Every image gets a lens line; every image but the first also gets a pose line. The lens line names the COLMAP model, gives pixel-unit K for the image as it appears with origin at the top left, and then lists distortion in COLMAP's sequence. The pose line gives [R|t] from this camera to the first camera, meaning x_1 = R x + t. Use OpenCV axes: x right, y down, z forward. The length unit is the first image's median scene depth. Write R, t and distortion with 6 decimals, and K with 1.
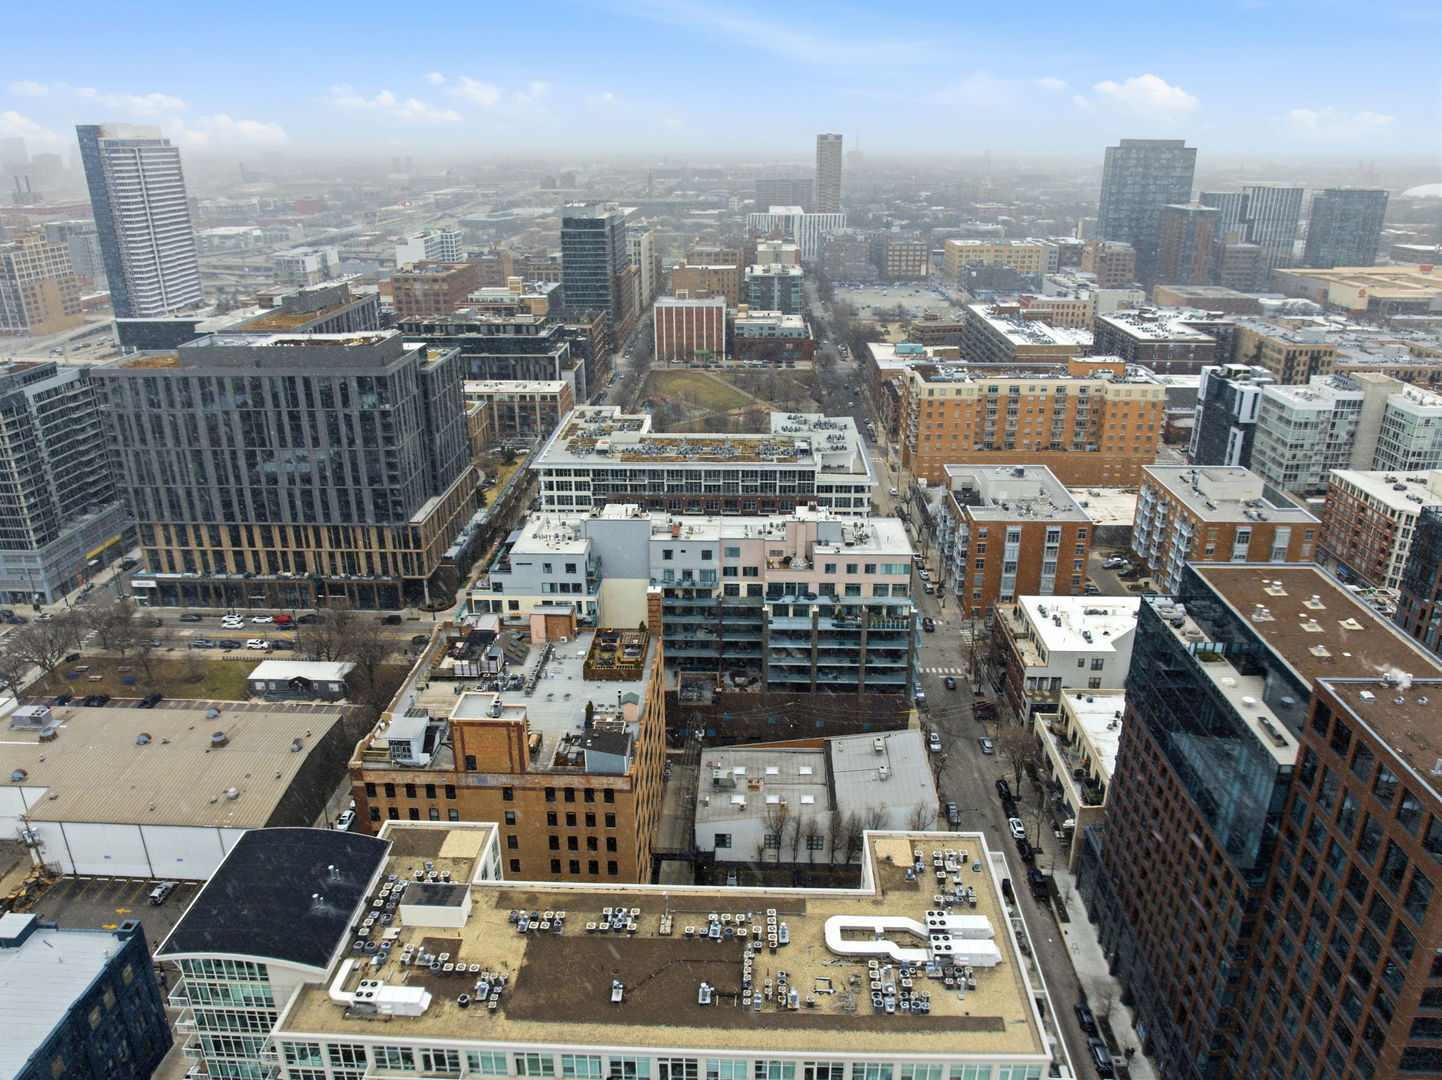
lens RADIAL K [[1017.2, 0, 722.4], [0, 1017.2, 538.5], [0, 0, 1]] dist [-0.040750, 0.005294]
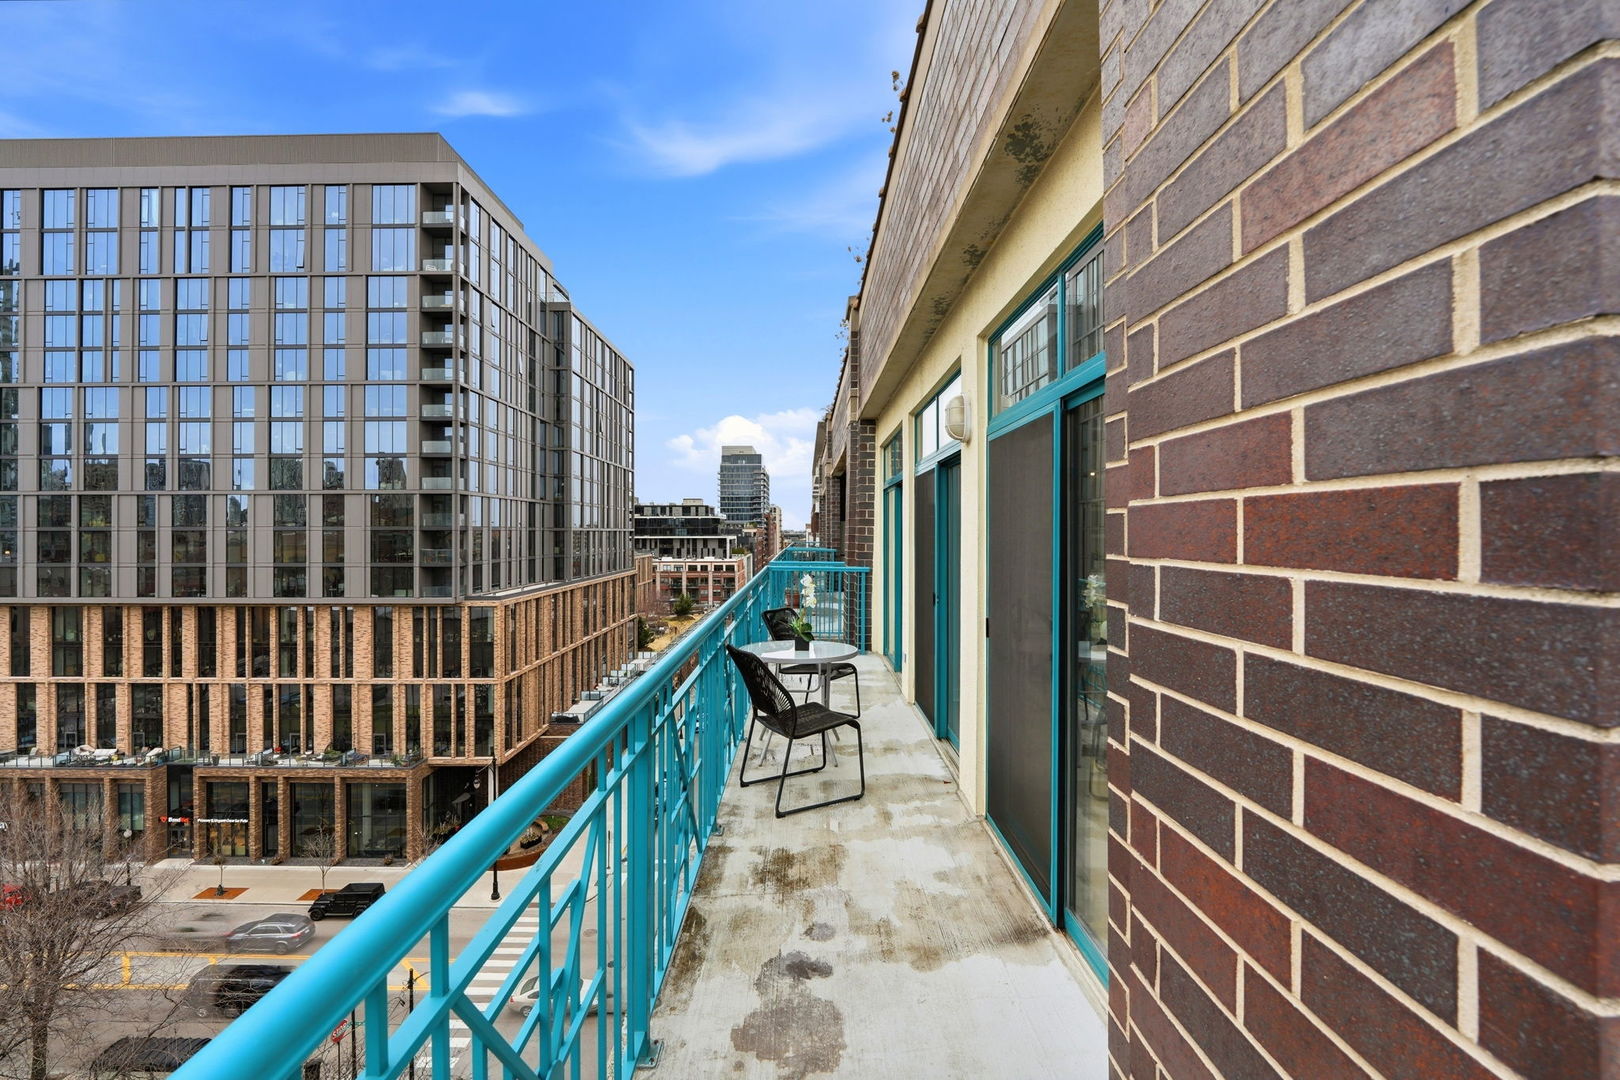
lens RADIAL K [[658.0, 0, 801.4], [0, 658.0, 539.8], [0, 0, 1]] dist [-0.004103, -0.000445]
pose [[0.999383, 0.009009, 0.033956, -0.193011], [0.004052, 0.930552, -0.366138, 0.051003], [-0.034897, 0.366050, 0.929941, 0.753260]]
